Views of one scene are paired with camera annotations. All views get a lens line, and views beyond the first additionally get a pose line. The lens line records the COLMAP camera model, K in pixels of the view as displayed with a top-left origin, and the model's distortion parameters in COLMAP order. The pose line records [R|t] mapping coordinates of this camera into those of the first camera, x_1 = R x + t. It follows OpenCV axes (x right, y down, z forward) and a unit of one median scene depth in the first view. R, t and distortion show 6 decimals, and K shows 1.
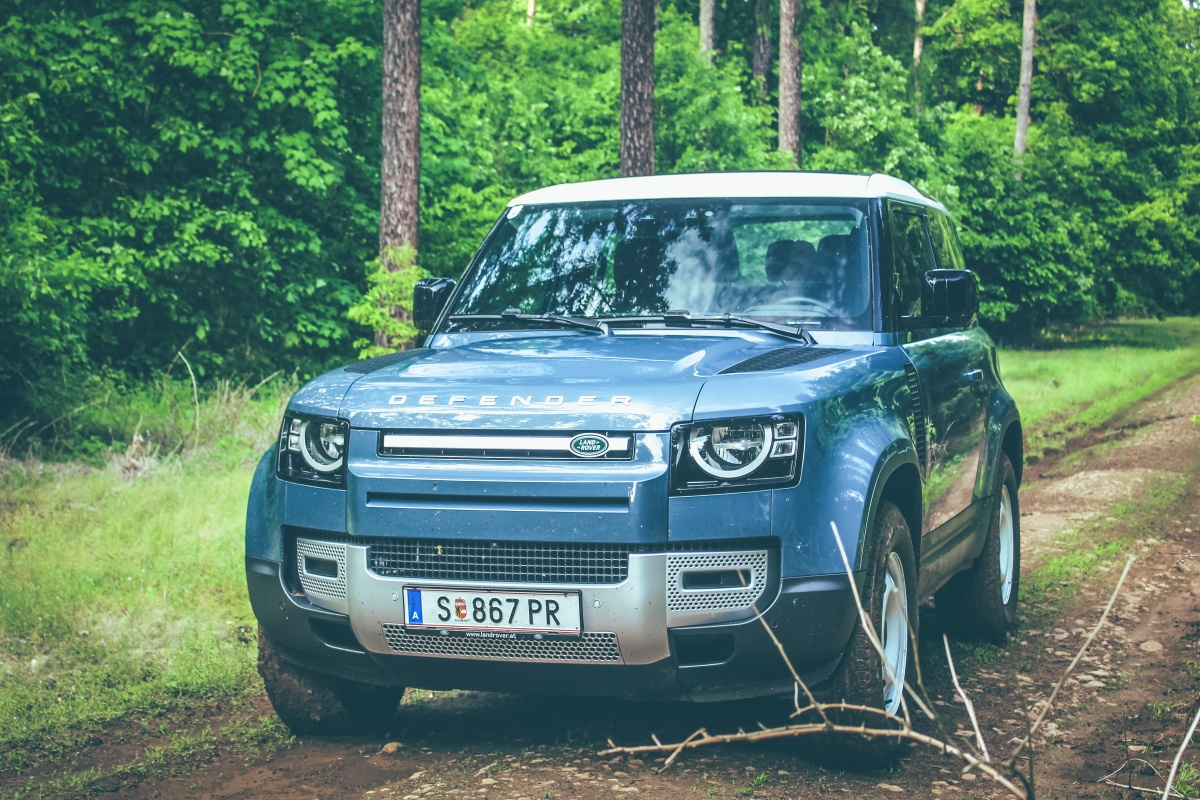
lens RADIAL K [[2248.3, 0, 602.8], [0, 2248.3, 397.6], [0, 0, 1]] dist [-0.001548, 0.000000]
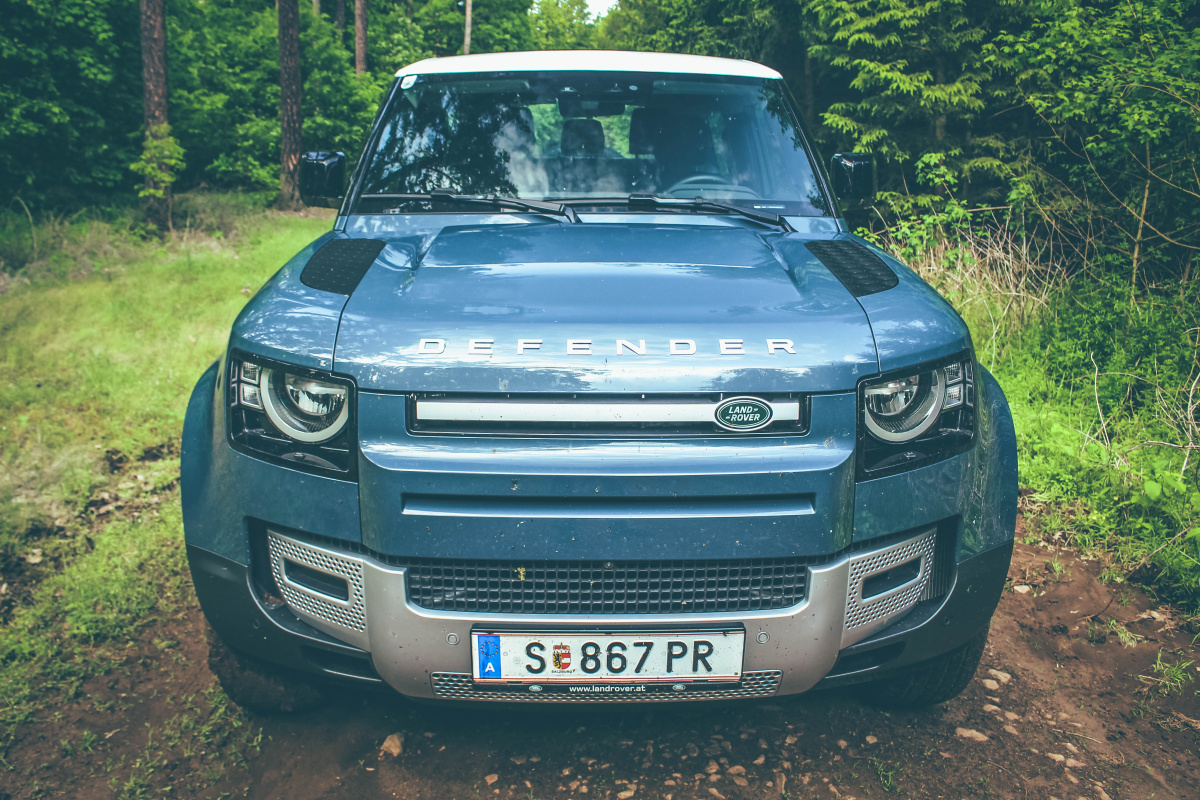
lens RADIAL K [[1018.8, 0, 588.4], [0, 1018.8, 412.7], [0, 0, 1]] dist [-0.102332, 0.064035]
pose [[0.945069, -0.069271, 0.319448, -0.046139], [0.001830, 0.978393, 0.206748, -0.013363], [-0.326867, -0.194806, 0.924775, 0.224159]]
